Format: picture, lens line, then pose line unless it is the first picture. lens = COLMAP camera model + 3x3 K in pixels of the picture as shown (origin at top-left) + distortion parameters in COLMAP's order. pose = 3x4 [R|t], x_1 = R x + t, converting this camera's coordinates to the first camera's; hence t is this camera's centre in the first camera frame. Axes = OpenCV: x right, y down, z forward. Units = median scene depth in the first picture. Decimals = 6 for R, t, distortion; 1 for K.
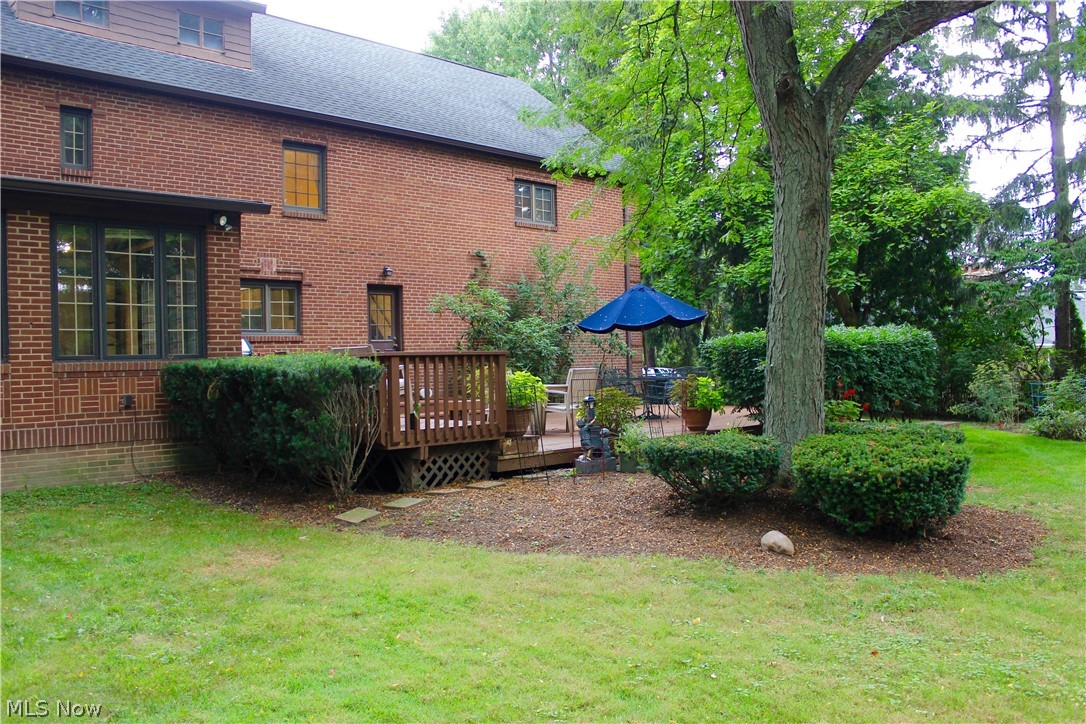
lens RADIAL K [[928.0, 0, 561.0], [0, 928.0, 365.7], [0, 0, 1]] dist [-0.158094, 0.138843]
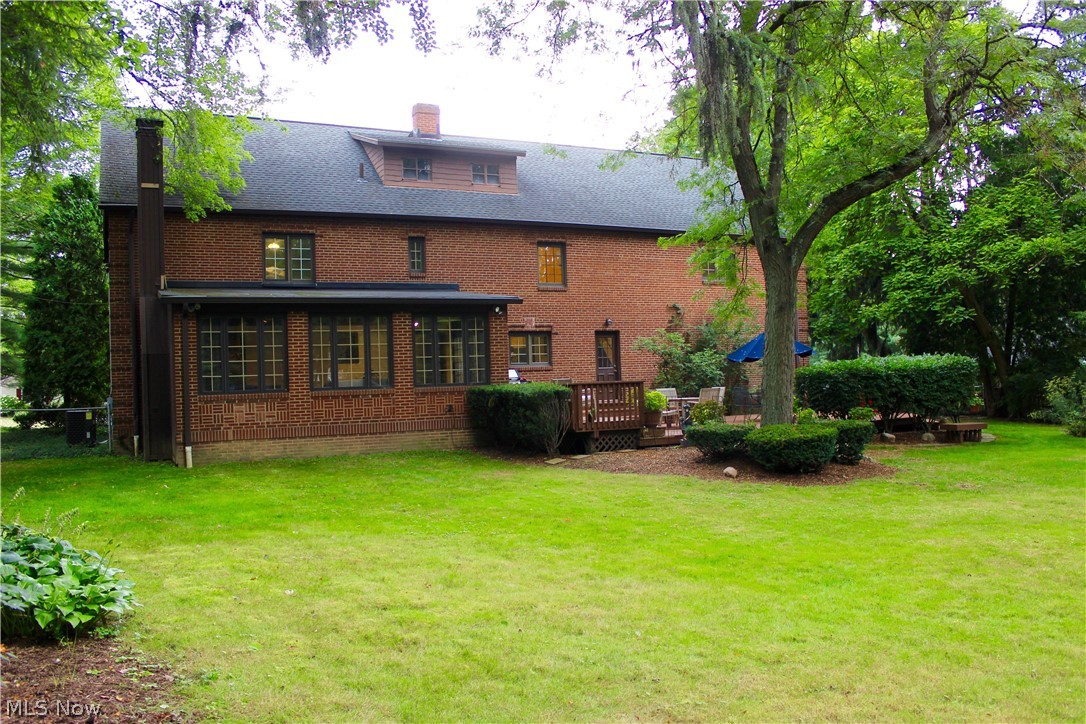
lens RADIAL K [[928.0, 0, 542.6], [0, 928.0, 358.7], [0, 0, 1]] dist [-0.158094, 0.138843]
pose [[0.945592, -0.014515, -0.325031, 0.282636], [0.008742, 0.999777, -0.019216, -0.020344], [0.325238, 0.015329, 0.945508, -0.650909]]
